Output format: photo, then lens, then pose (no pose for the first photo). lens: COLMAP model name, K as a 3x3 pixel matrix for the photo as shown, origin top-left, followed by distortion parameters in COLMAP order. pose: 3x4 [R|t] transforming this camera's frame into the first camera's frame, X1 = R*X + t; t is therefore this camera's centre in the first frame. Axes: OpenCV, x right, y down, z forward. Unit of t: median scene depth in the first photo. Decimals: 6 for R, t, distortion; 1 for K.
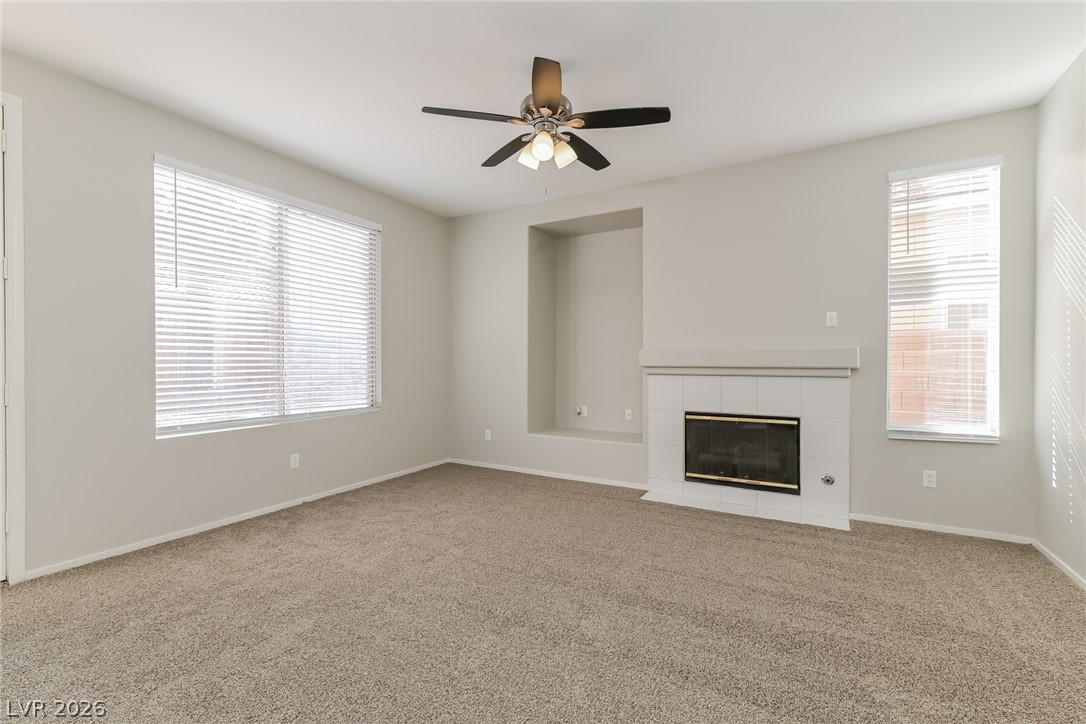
lens RADIAL K [[479.1, 0, 541.2], [0, 479.1, 362.0], [0, 0, 1]] dist [0.005385, 0.000071]
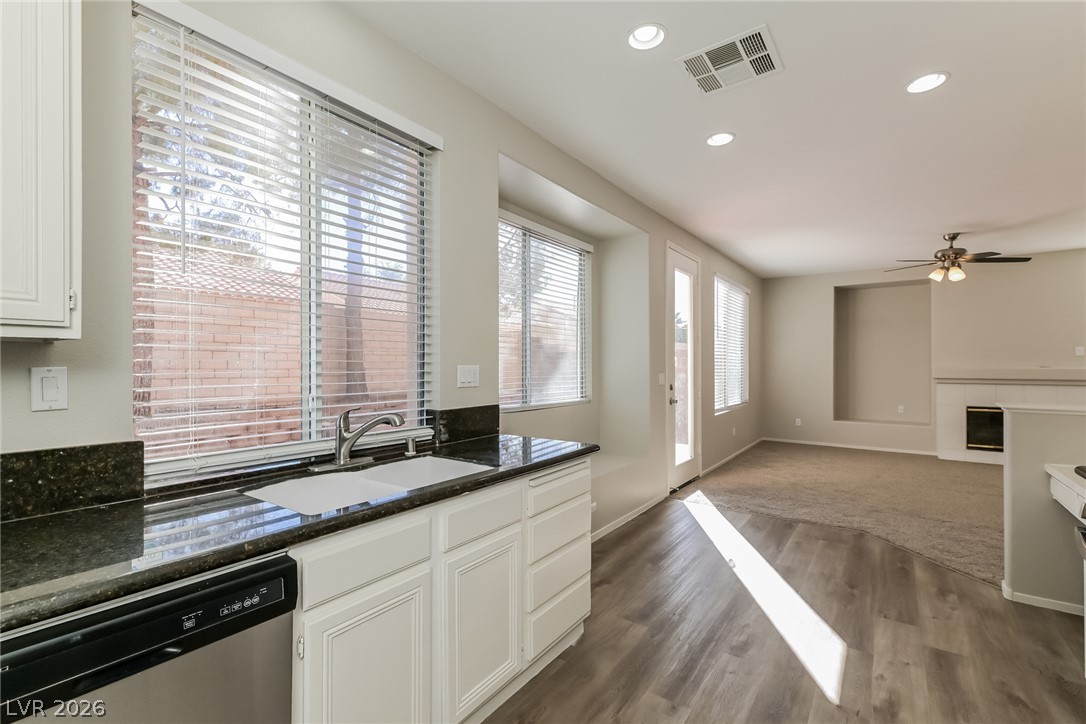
lens RADIAL K [[480.8, 0, 543.0], [0, 480.8, 362.0], [0, 0, 1]] dist [0.002370, 0.000182]
pose [[0.995347, 0.001169, -0.096352, -1.062444], [-0.002010, 0.999961, -0.008629, -0.032496], [0.096339, 0.008782, 0.995310, -0.833945]]
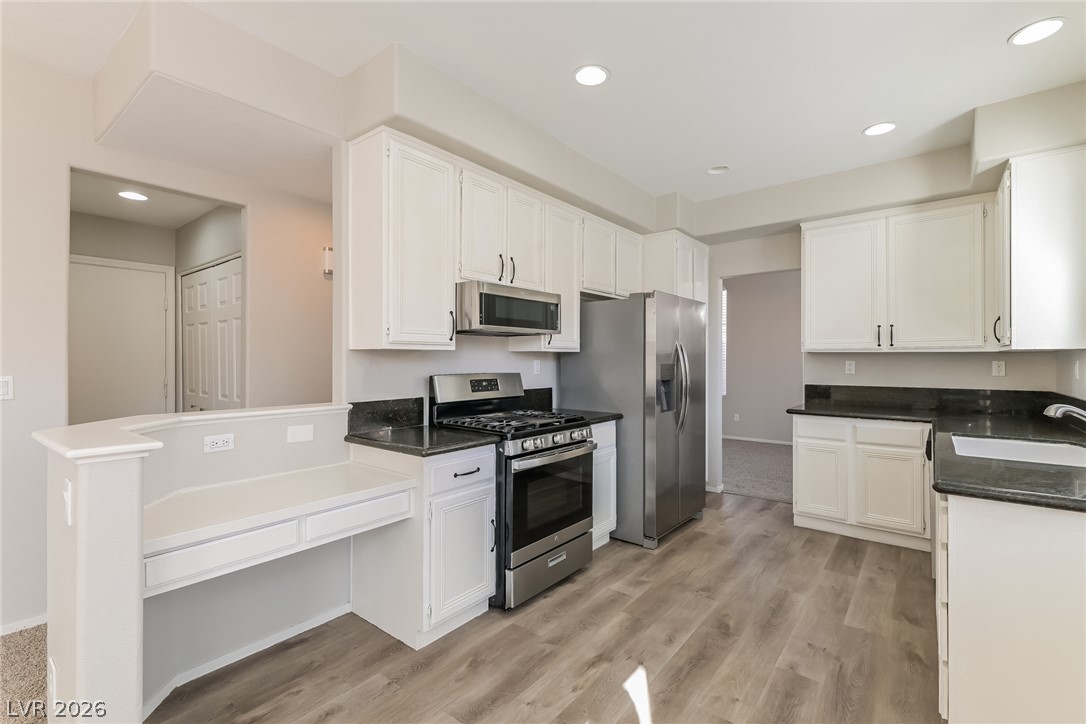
lens RADIAL K [[491.7, 0, 541.7], [0, 491.7, 356.7], [0, 0, 1]] dist [0.006437, -0.000049]
pose [[-0.989363, 0.001758, 0.145459, -0.788762], [0.001536, 0.999997, -0.001637, -0.037096], [-0.145462, -0.001396, -0.989363, 0.225254]]
